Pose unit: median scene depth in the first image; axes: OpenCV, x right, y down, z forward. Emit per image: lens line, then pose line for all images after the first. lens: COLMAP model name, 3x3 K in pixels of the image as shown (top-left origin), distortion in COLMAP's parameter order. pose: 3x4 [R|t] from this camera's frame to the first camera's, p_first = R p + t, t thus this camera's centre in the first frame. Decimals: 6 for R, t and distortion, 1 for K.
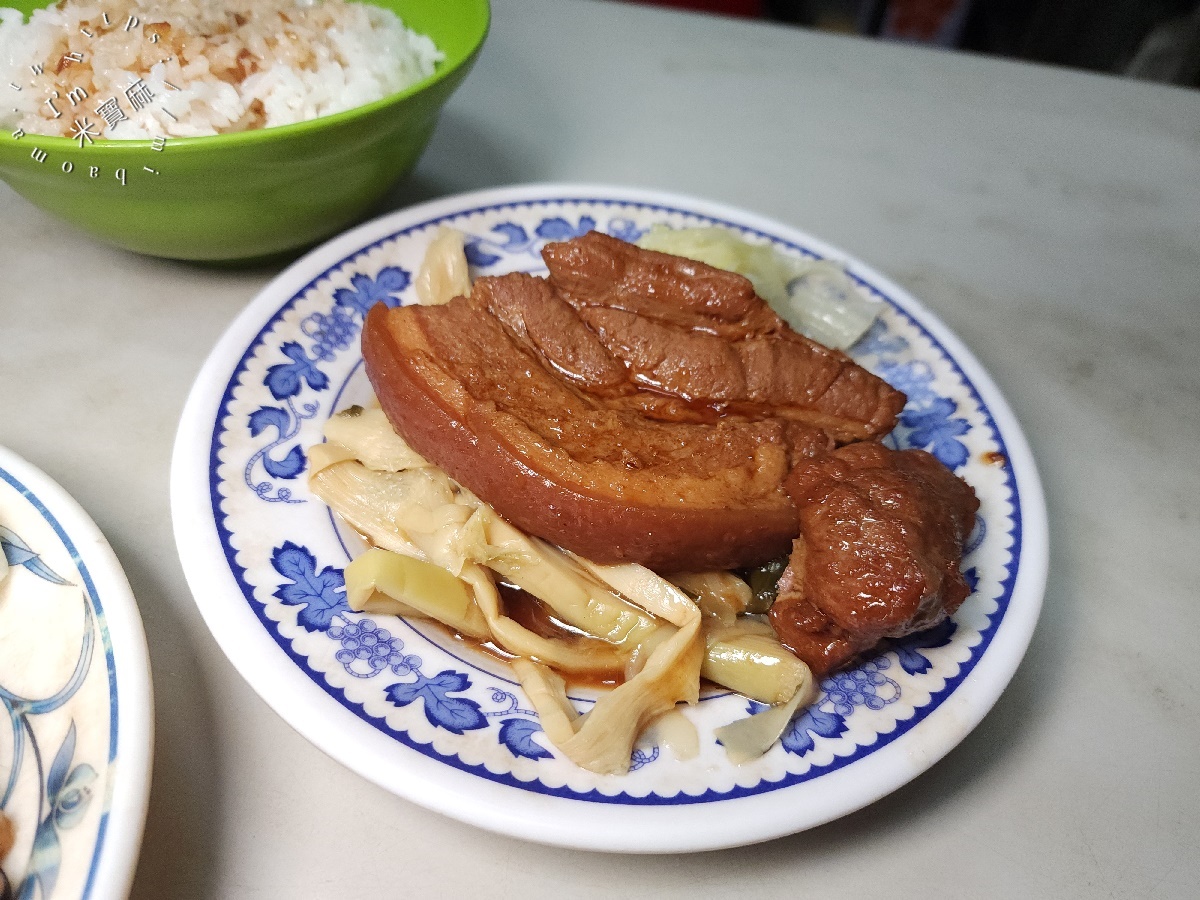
lens RADIAL K [[886.6, 0, 605.9], [0, 886.6, 446.6], [0, 0, 1]] dist [0.019027, -0.004544]
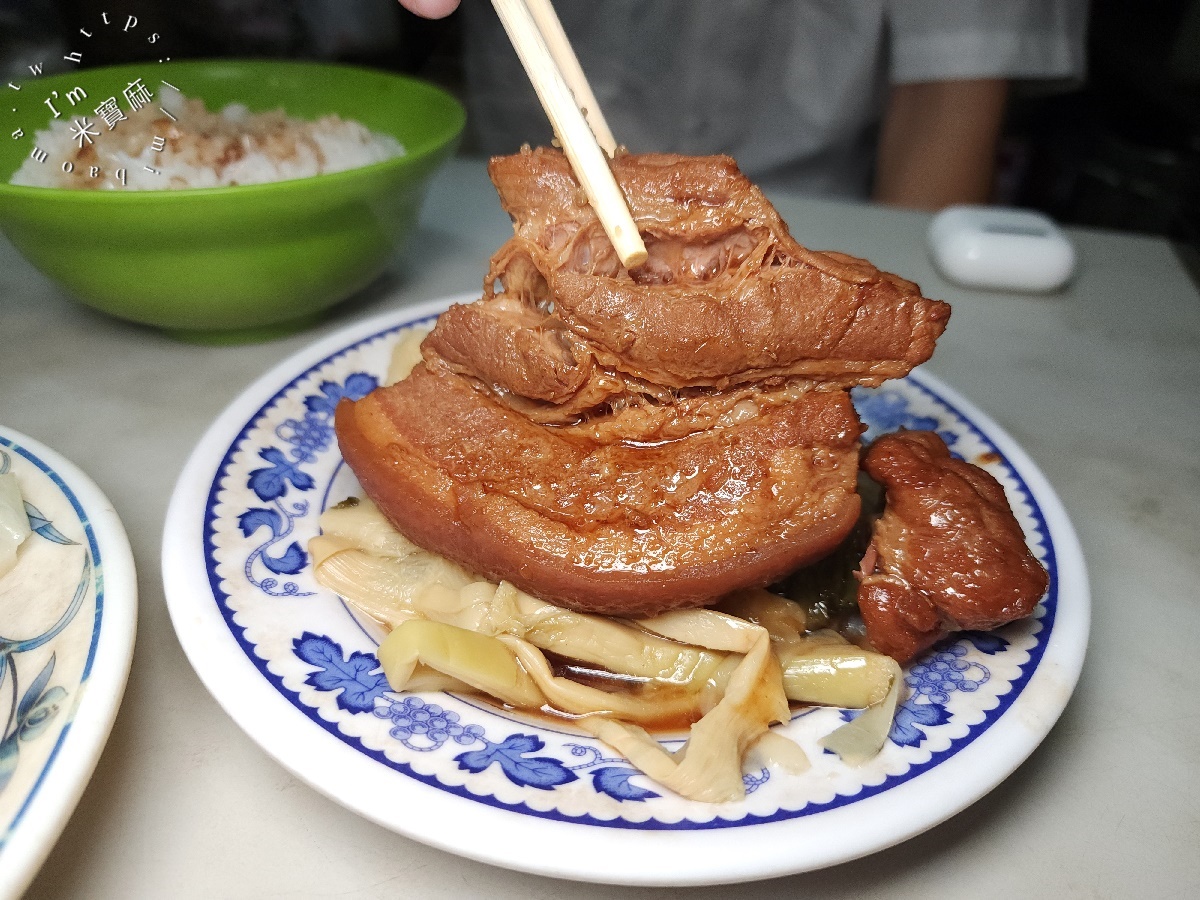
lens RADIAL K [[886.6, 0, 608.9], [0, 886.6, 438.7], [0, 0, 1]] dist [0.019027, -0.004544]
pose [[0.980827, -0.136387, 0.139201, -0.156274], [0.163392, 0.964821, -0.205967, 0.152675], [-0.106213, 0.224762, 0.968608, 0.054451]]
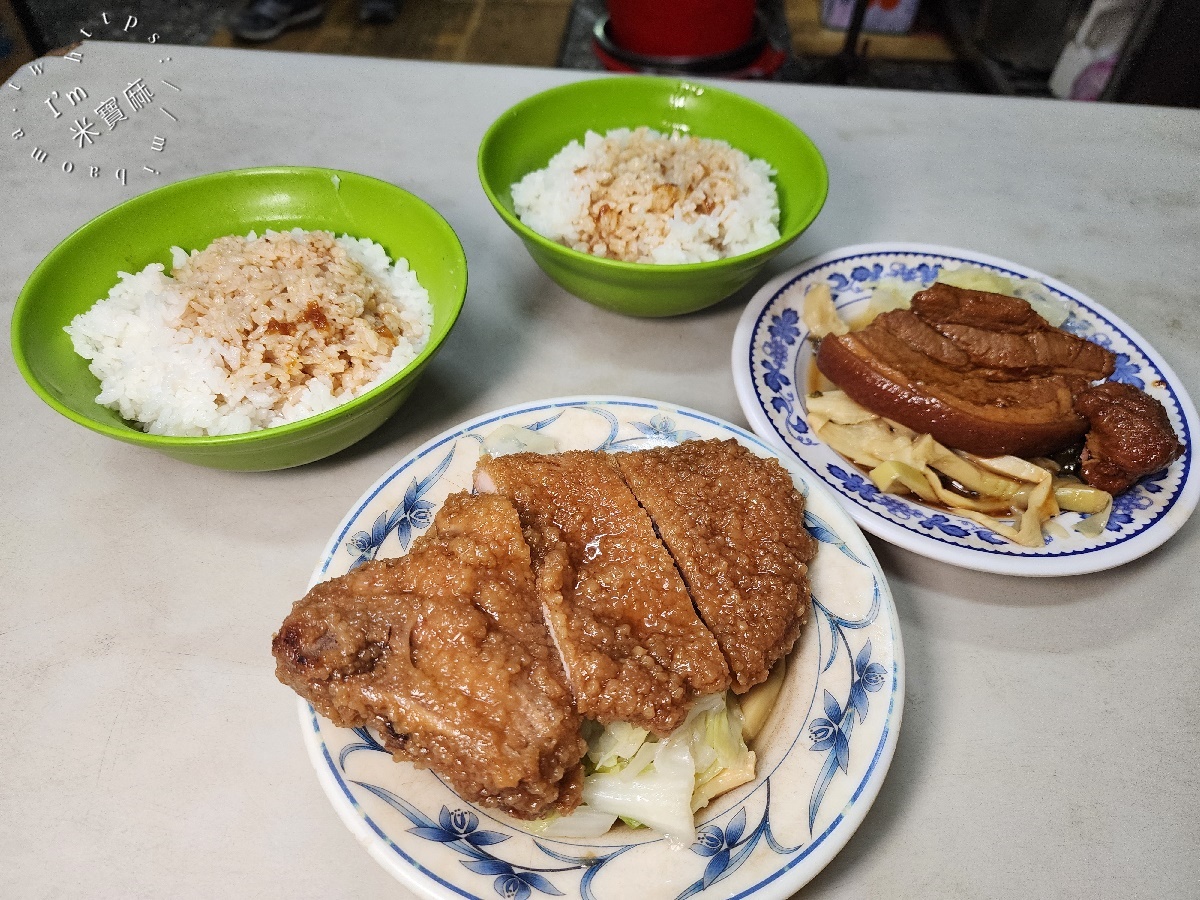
lens RADIAL K [[886.6, 0, 606.3], [0, 886.6, 447.3], [0, 0, 1]] dist [0.019027, -0.004544]
pose [[0.993206, -0.106914, 0.045956, -0.924376], [0.105452, 0.993872, 0.033141, -0.044078], [-0.049217, -0.028069, 0.998394, -0.912986]]
